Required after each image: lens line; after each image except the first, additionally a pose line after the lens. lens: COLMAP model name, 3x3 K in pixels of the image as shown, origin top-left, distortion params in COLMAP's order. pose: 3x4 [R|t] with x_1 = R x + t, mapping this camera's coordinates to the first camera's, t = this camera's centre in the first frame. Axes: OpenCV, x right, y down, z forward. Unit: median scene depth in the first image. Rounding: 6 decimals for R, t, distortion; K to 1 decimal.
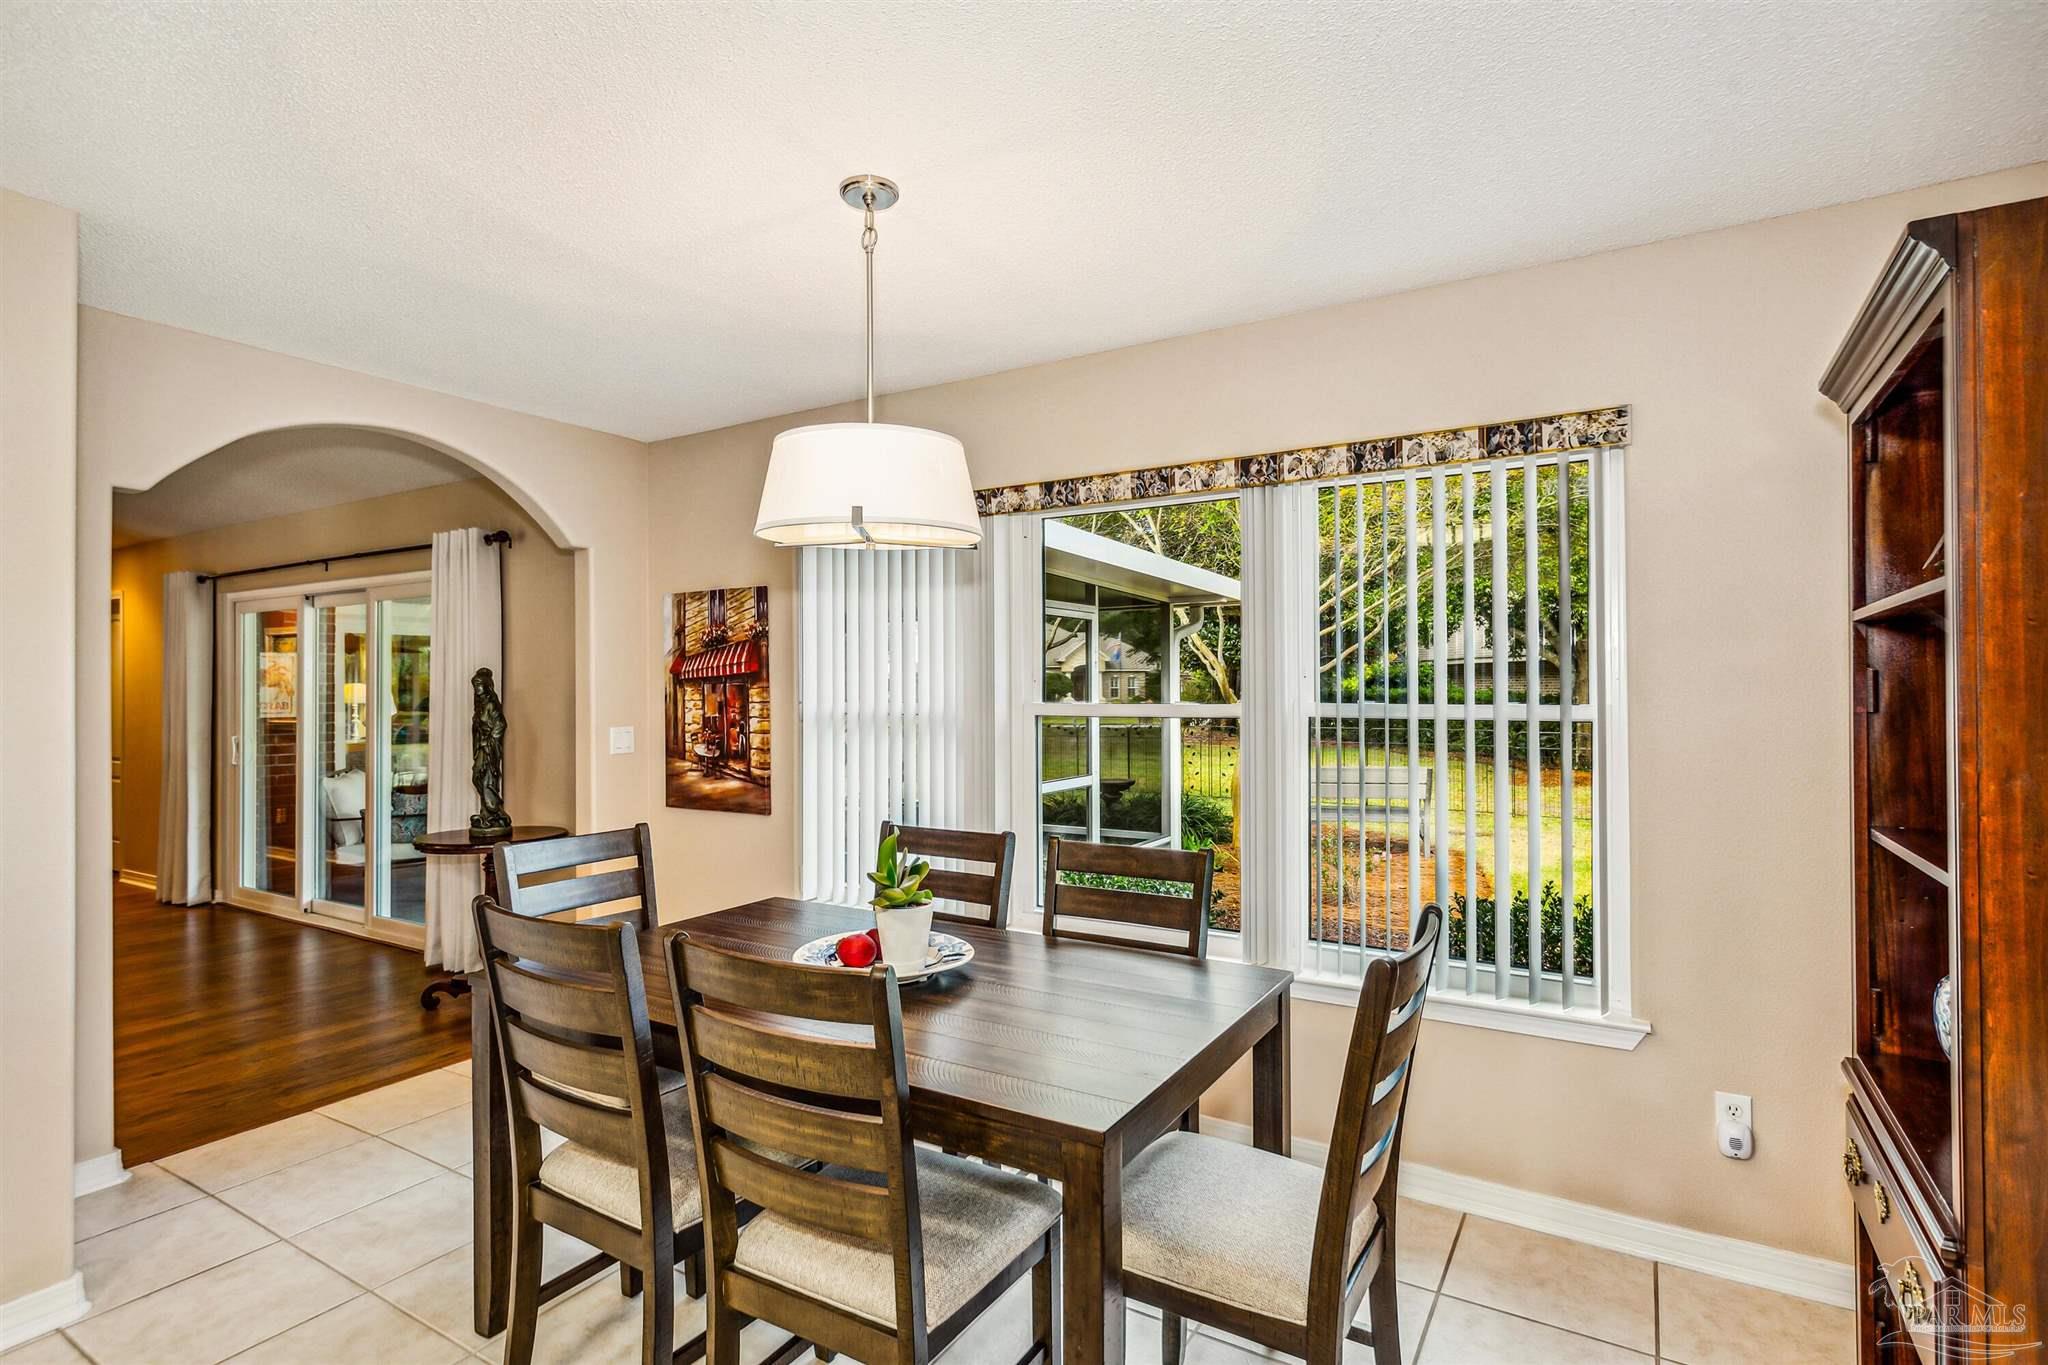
lens RADIAL K [[1005.2, 0, 1028.7], [0, 1005.2, 680.5], [0, 0, 1]] dist [0.009272, -0.000812]
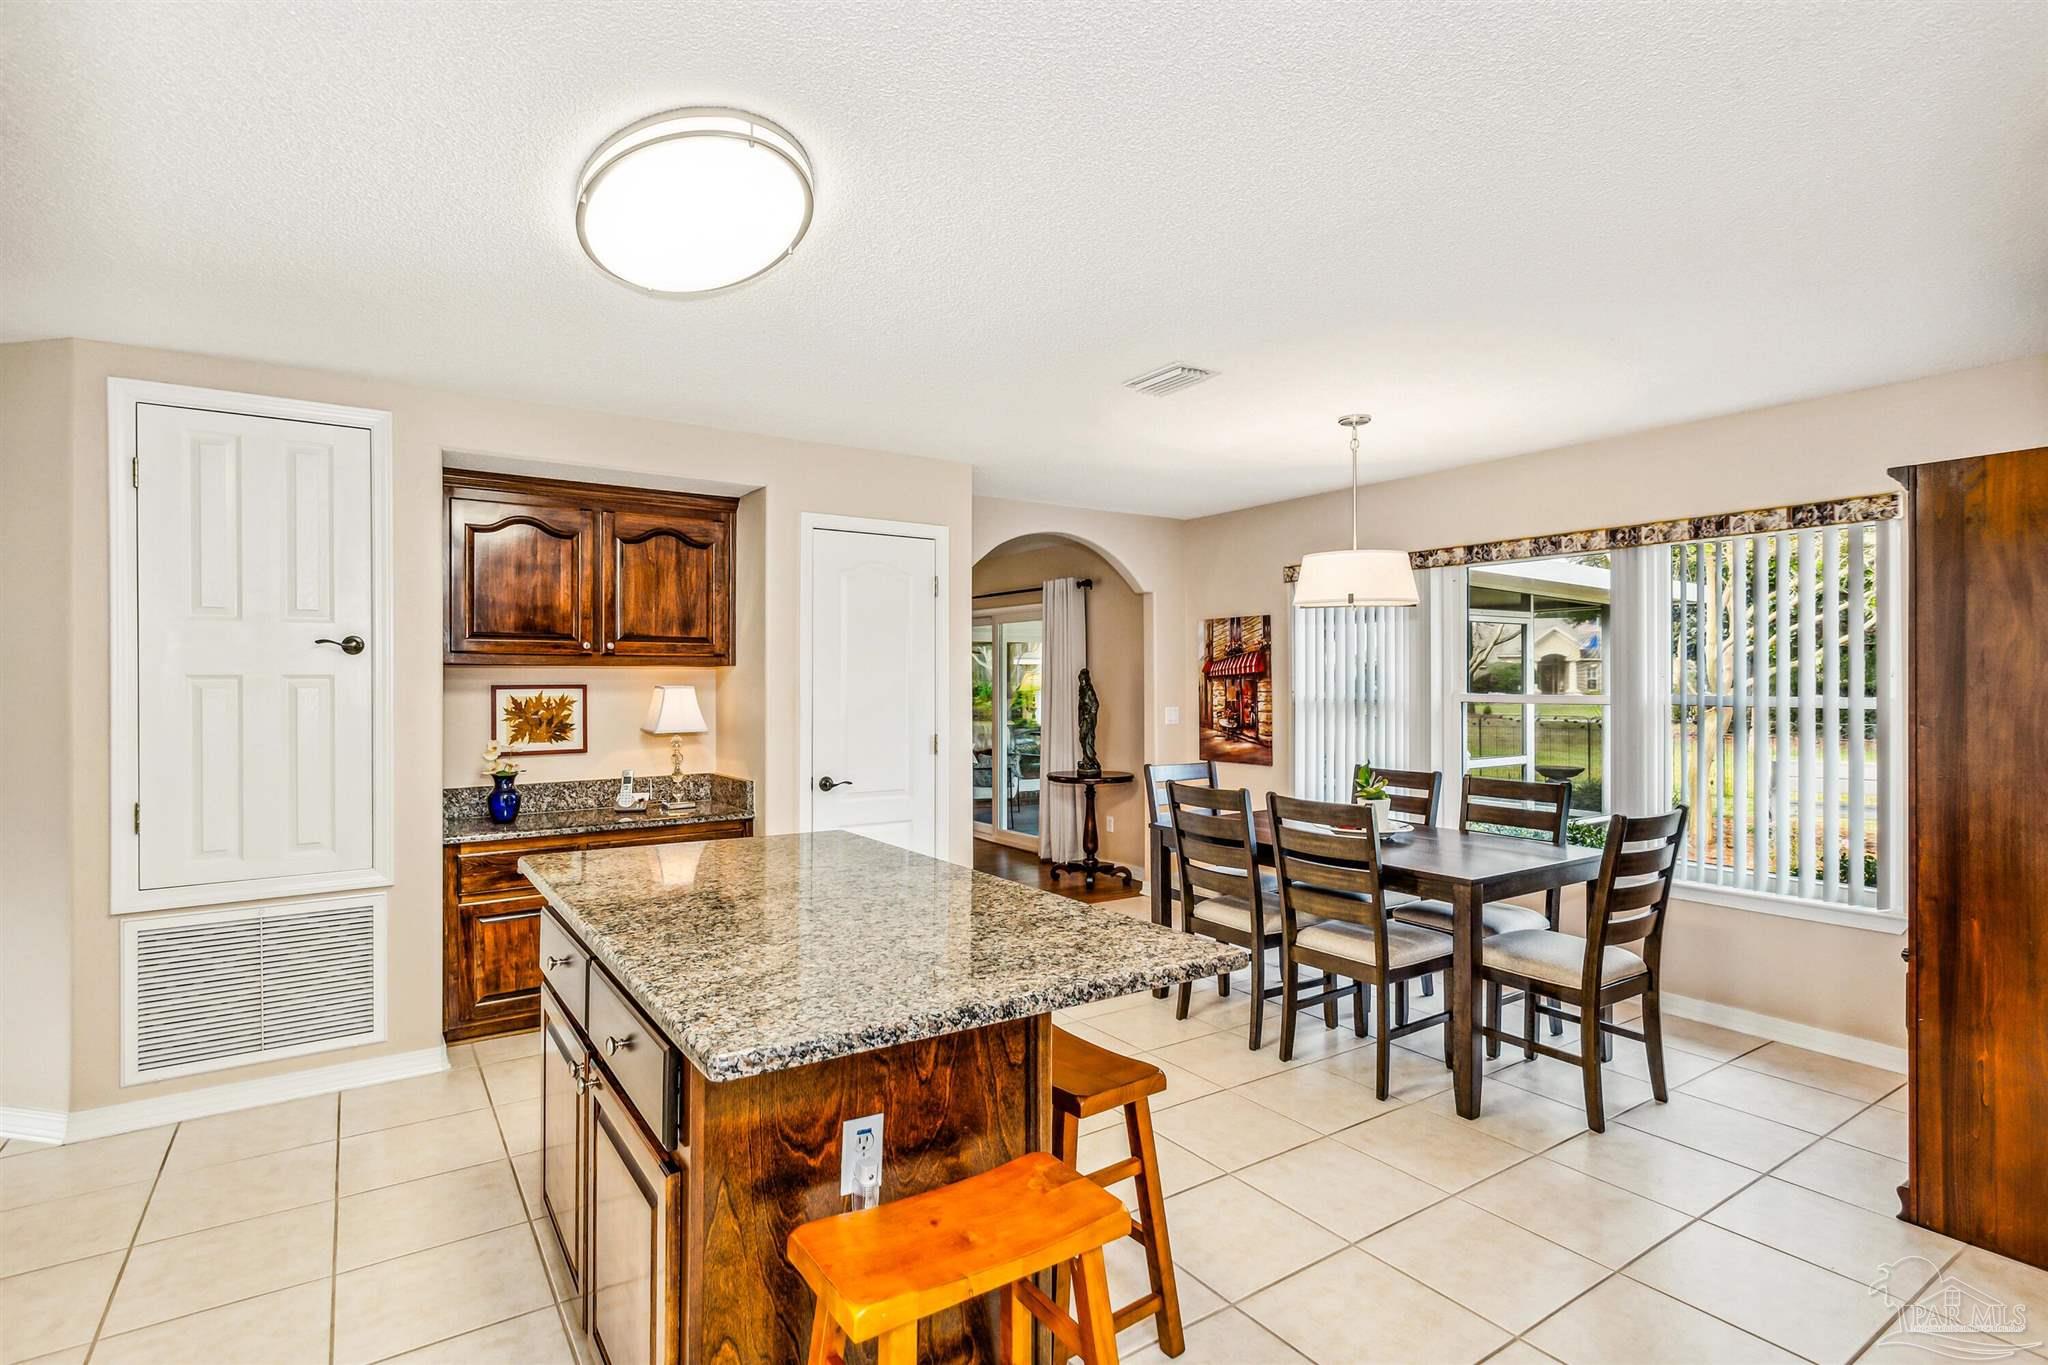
lens RADIAL K [[1005.2, 0, 1020.0], [0, 1005.2, 678.4], [0, 0, 1]] dist [0.009272, -0.000812]
pose [[0.906202, 0.001923, -0.422841, 0.048164], [0.001307, 0.999972, 0.007348, -0.012384], [0.422843, -0.007212, 0.906174, -0.659242]]
